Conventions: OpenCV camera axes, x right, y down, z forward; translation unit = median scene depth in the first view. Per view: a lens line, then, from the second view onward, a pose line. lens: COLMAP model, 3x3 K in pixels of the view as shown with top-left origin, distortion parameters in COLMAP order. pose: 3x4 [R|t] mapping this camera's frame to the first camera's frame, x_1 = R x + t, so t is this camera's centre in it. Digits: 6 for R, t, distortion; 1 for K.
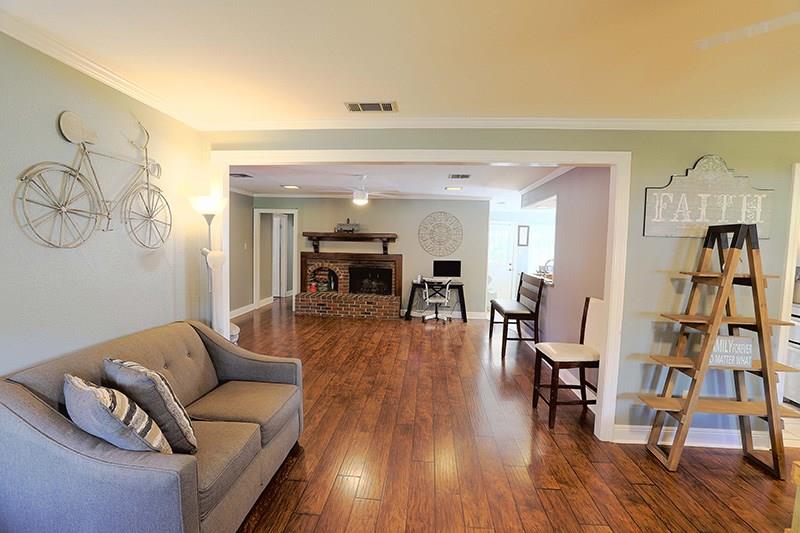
lens RADIAL K [[404.9, 0, 397.4], [0, 404.9, 270.0], [0, 0, 1]] dist [-0.022683, 0.001201]
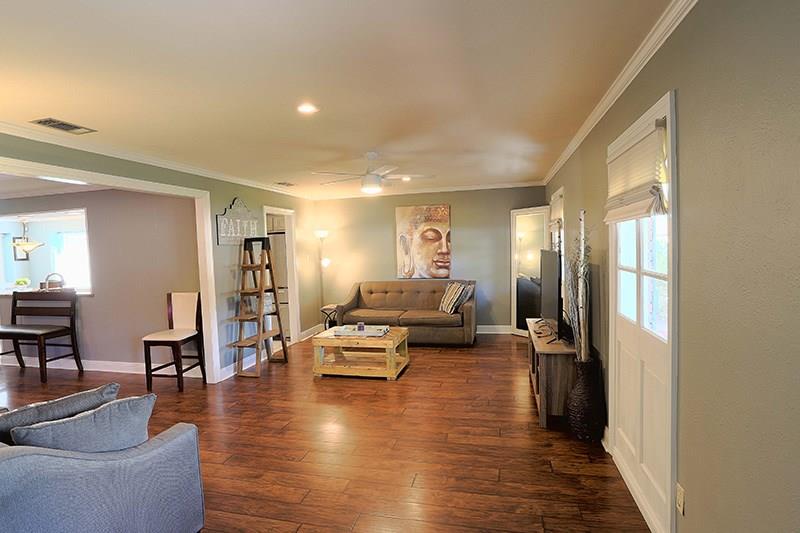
lens RADIAL K [[404.9, 0, 401.2], [0, 404.9, 266.0], [0, 0, 1]] dist [-0.022683, 0.001201]
pose [[0.140840, -0.081359, 0.986684, -0.868329], [0.107699, 0.991962, 0.066421, -0.031093], [-0.984157, 0.096911, 0.148470, 0.065445]]
